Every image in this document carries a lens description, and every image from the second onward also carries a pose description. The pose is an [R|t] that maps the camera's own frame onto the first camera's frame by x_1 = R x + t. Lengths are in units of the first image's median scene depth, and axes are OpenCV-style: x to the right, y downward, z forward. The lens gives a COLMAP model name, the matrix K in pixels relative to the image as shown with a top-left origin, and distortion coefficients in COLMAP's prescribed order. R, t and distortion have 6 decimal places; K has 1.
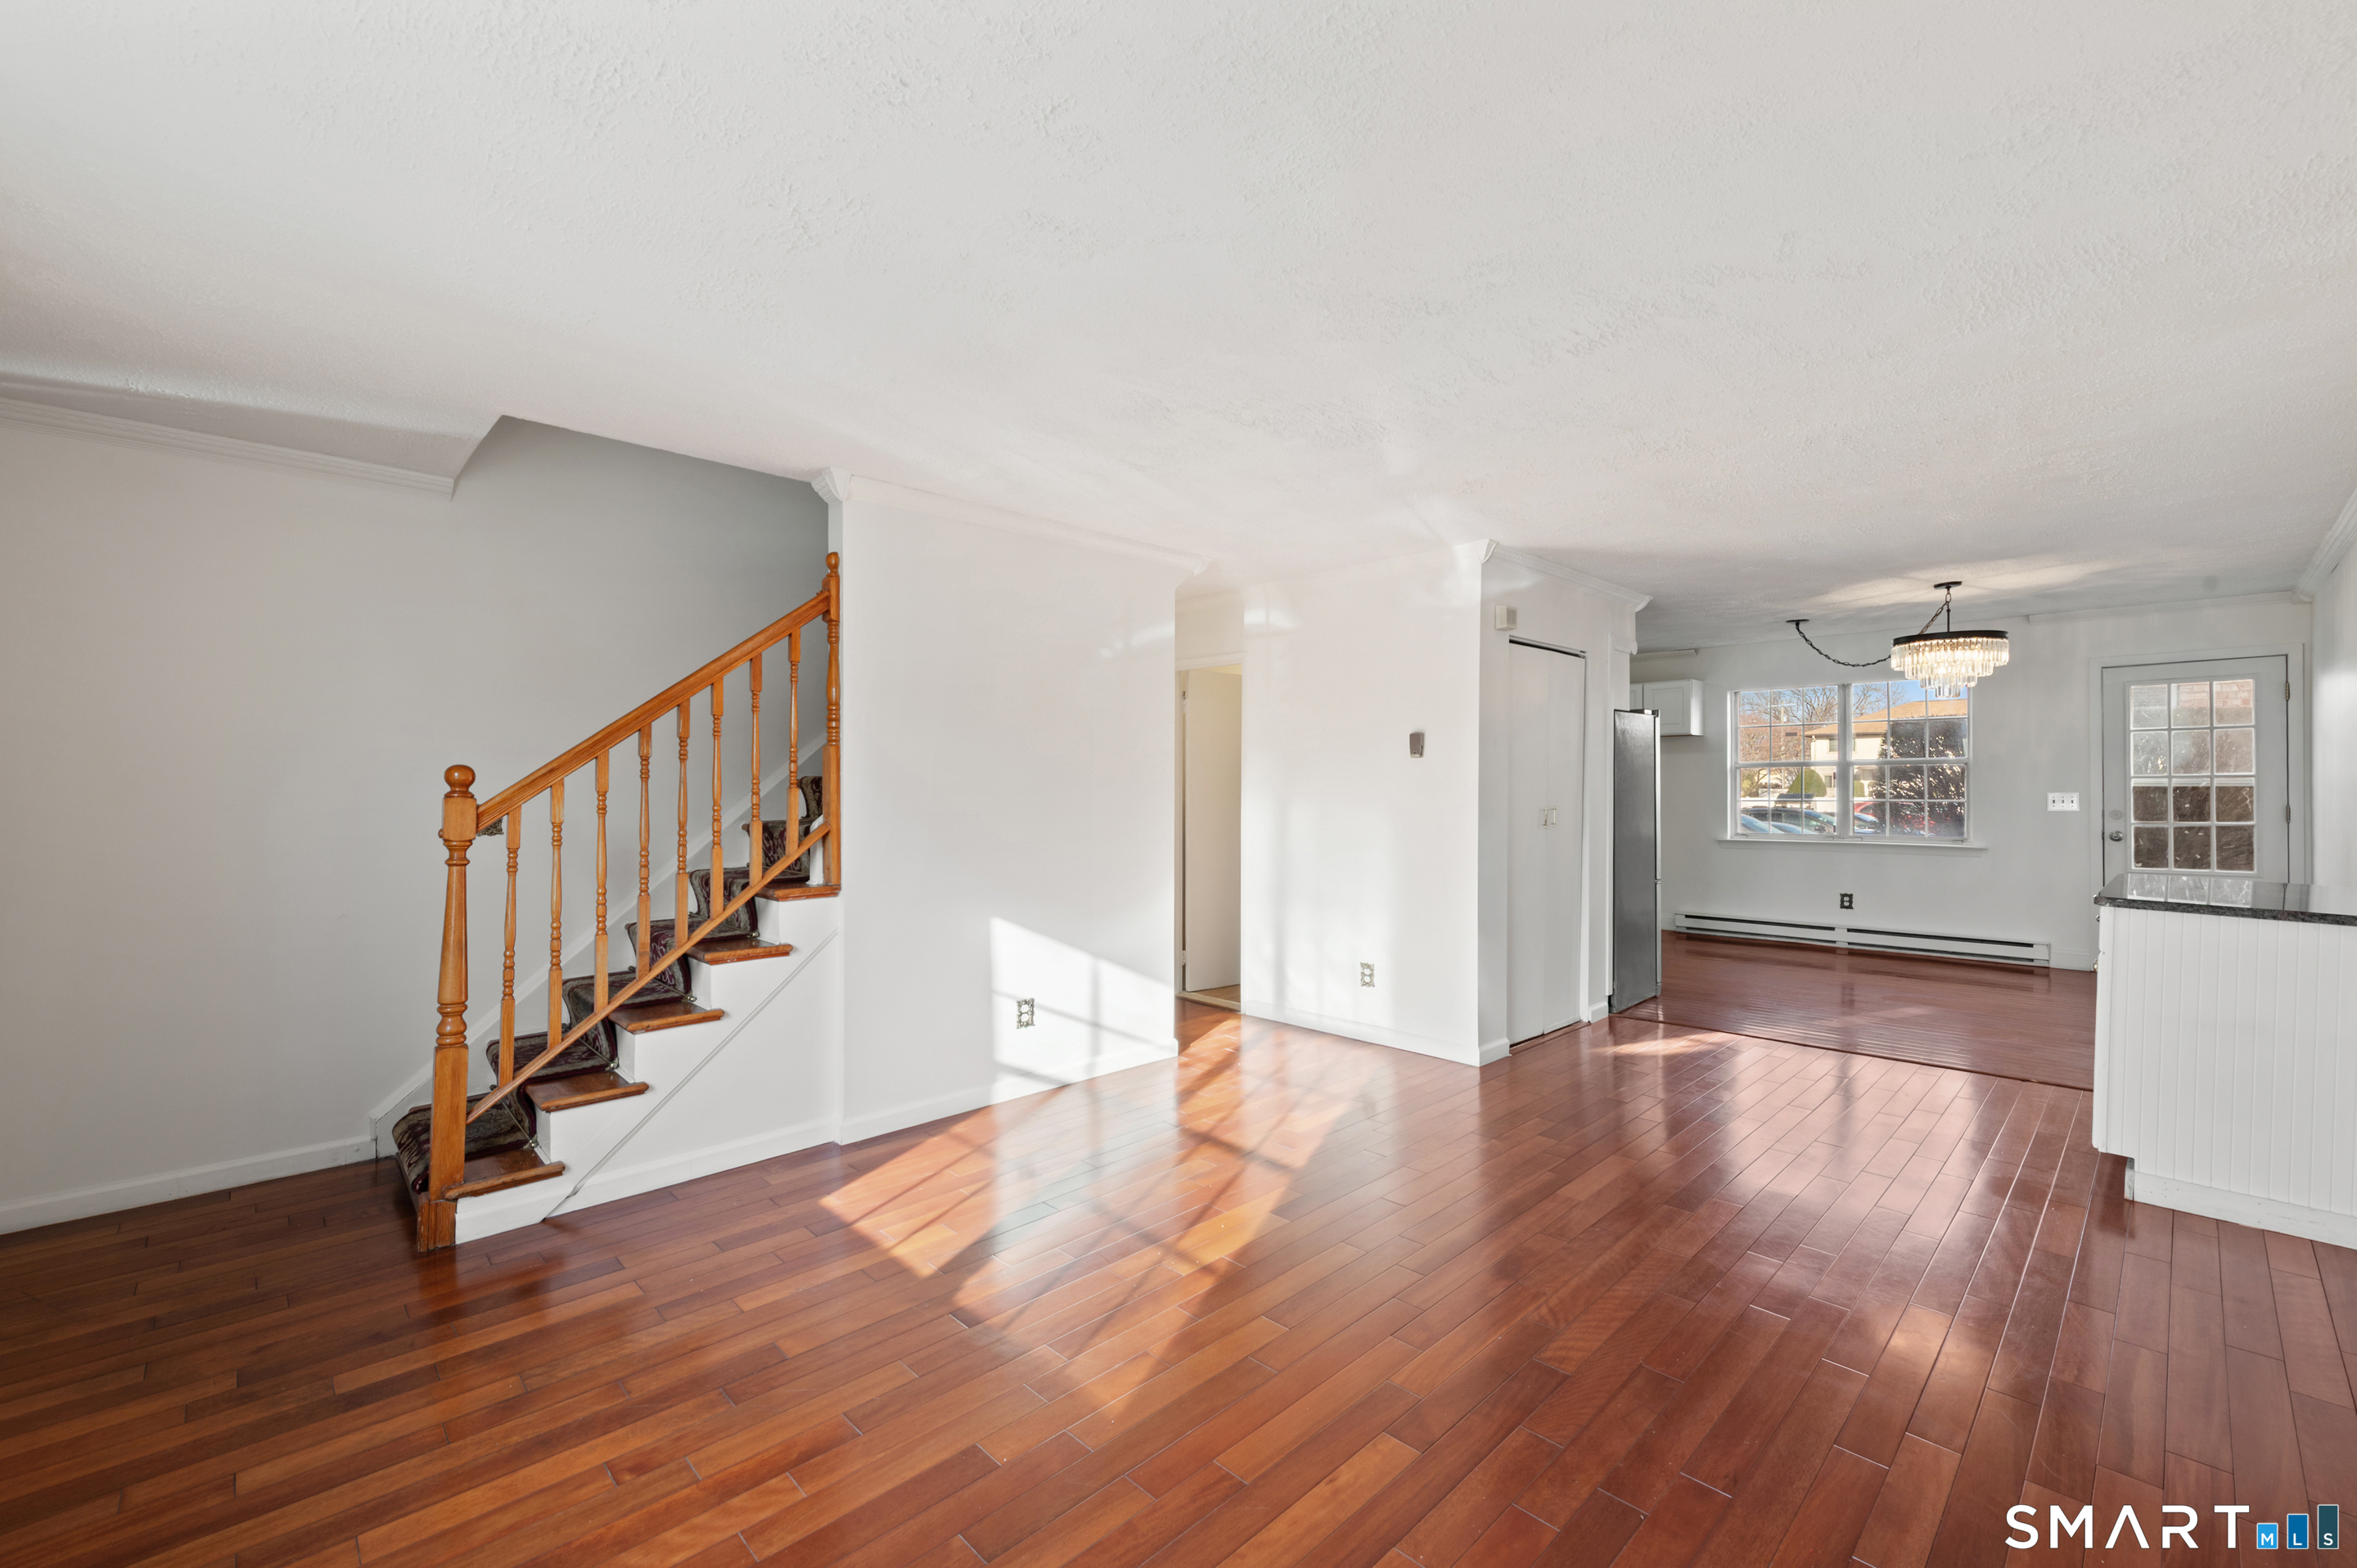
lens RADIAL K [[963.4, 0, 1178.5], [0, 963.4, 784.0], [0, 0, 1]] dist [0.001710, 0.000050]
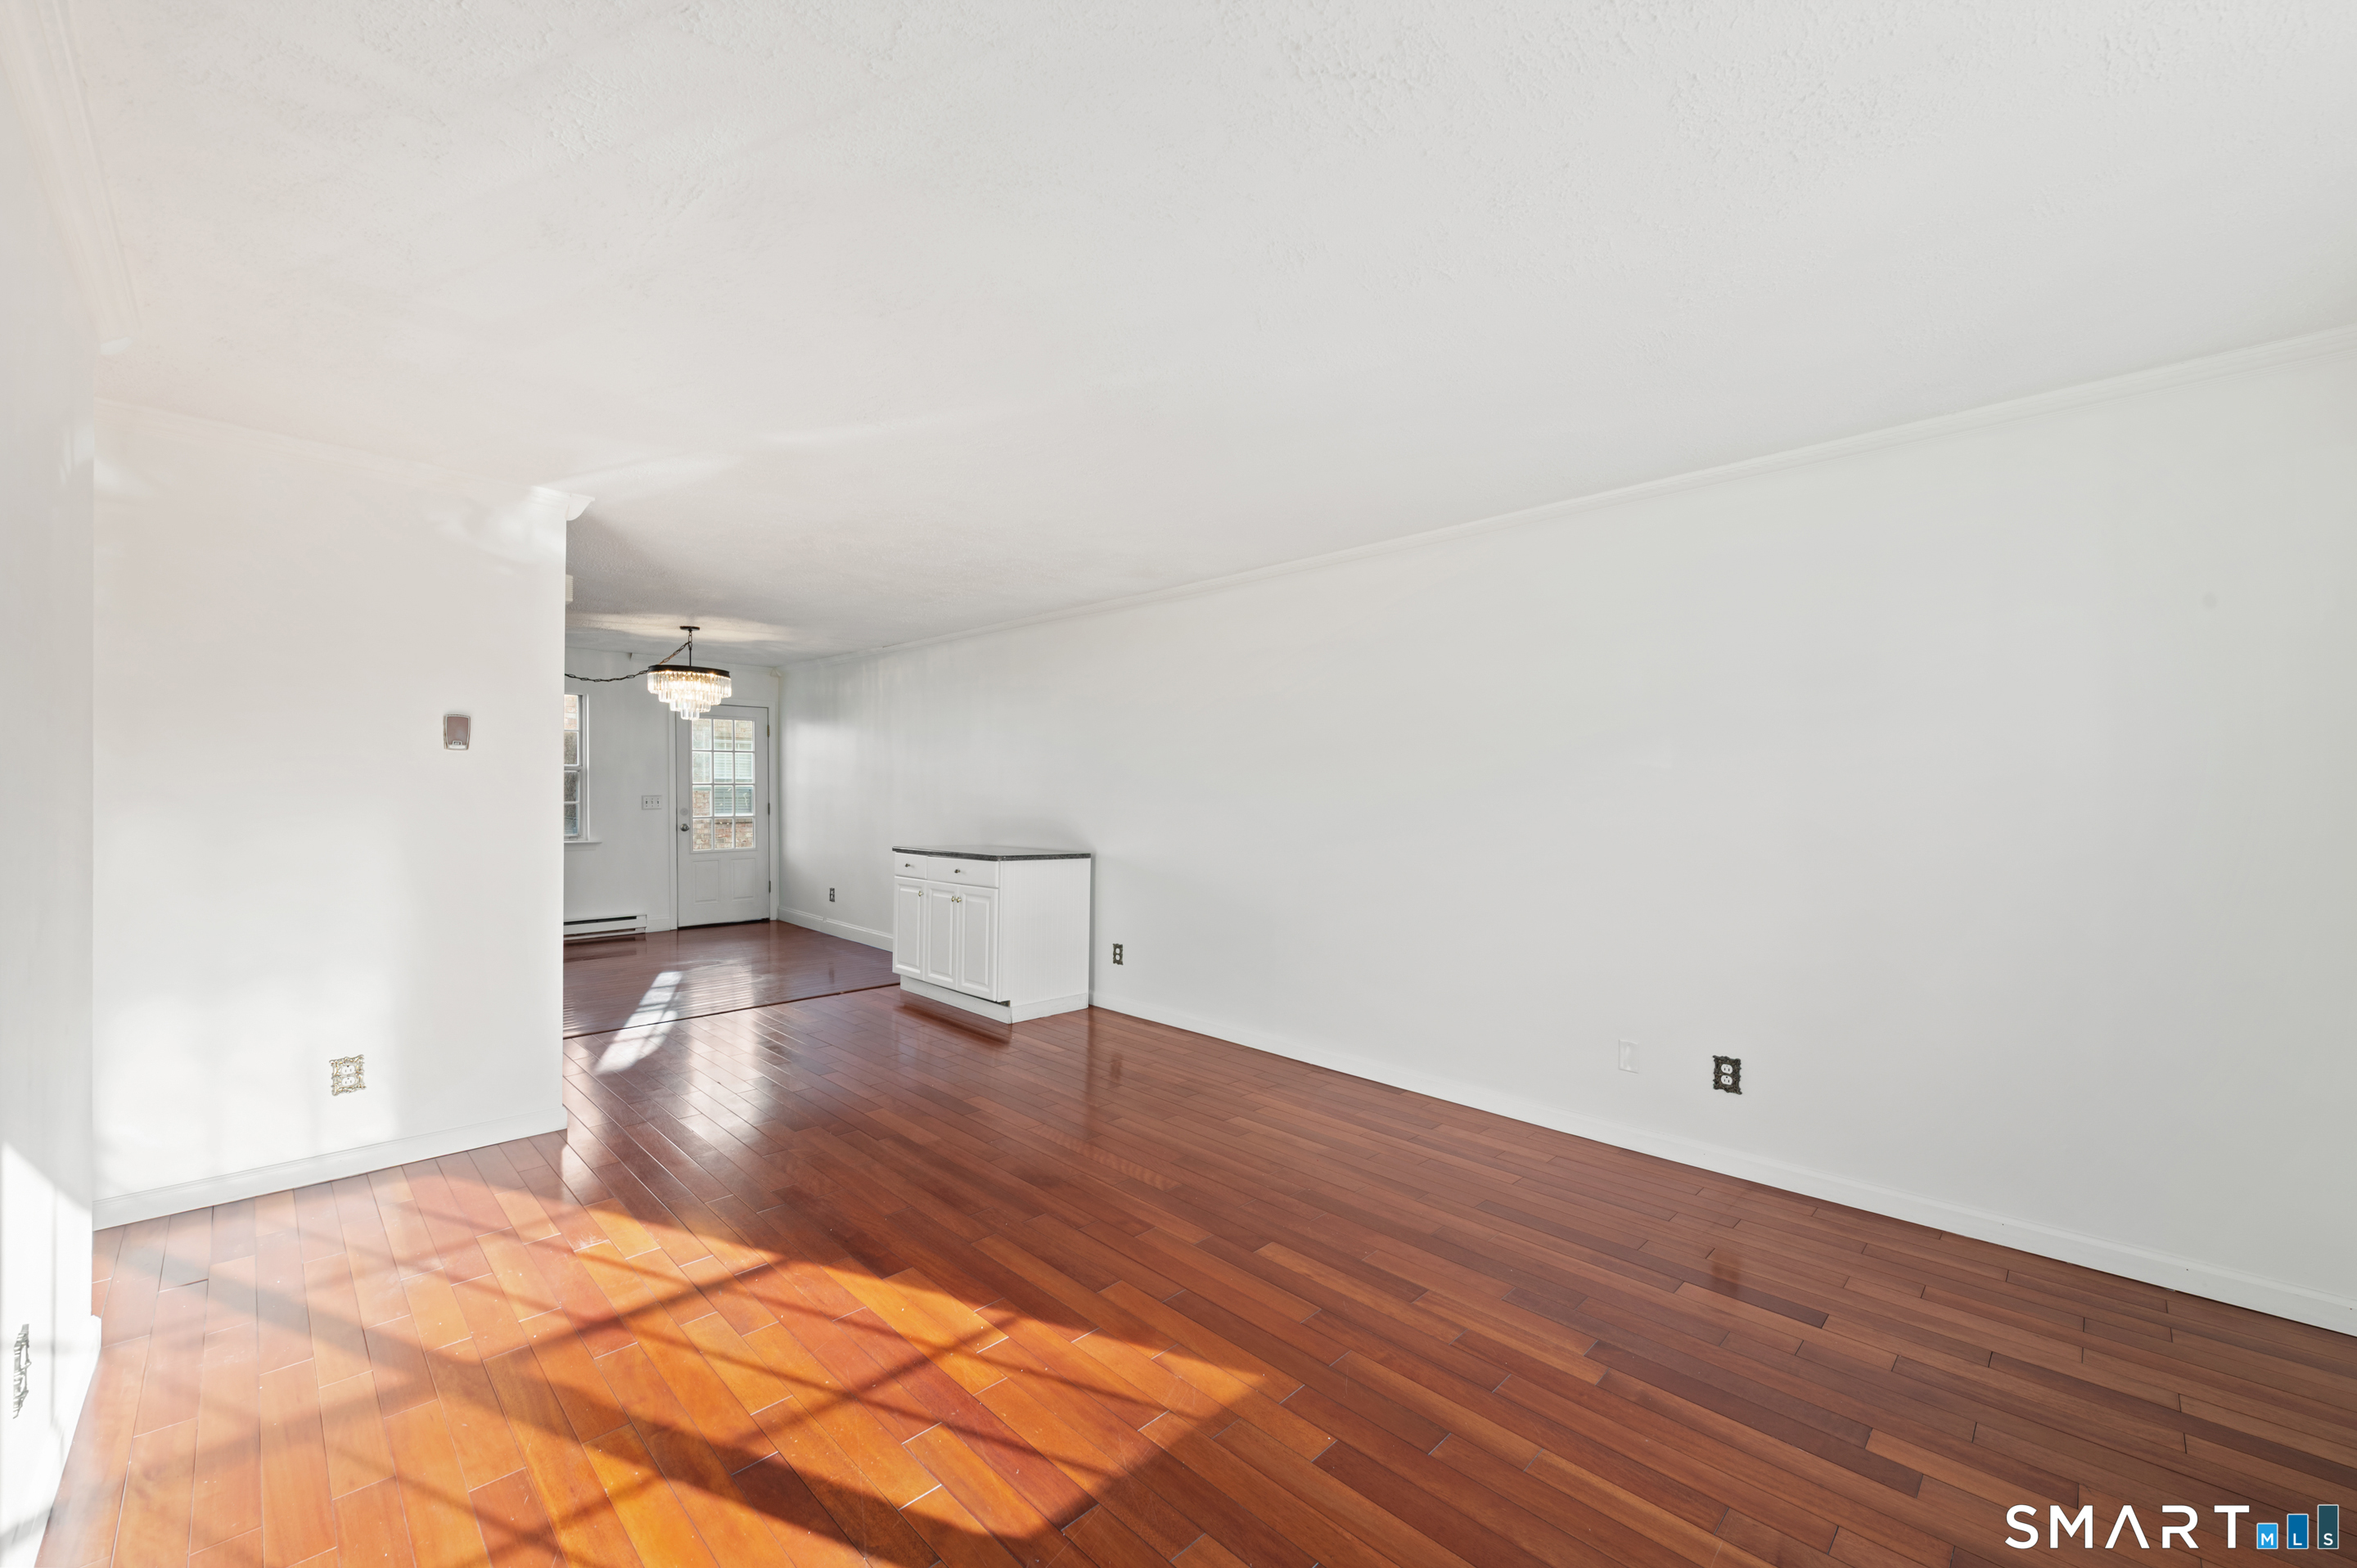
lens RADIAL K [[921.3, 0, 1178.5], [0, 921.3, 784.0], [0, 0, 1]] dist [0.000351, -0.004339]
pose [[-0.029917, 0.008220, 0.999519, -0.414554], [-0.007756, 0.999934, -0.008456, -0.001052], [-0.999522, -0.008006, -0.029851, 0.420364]]
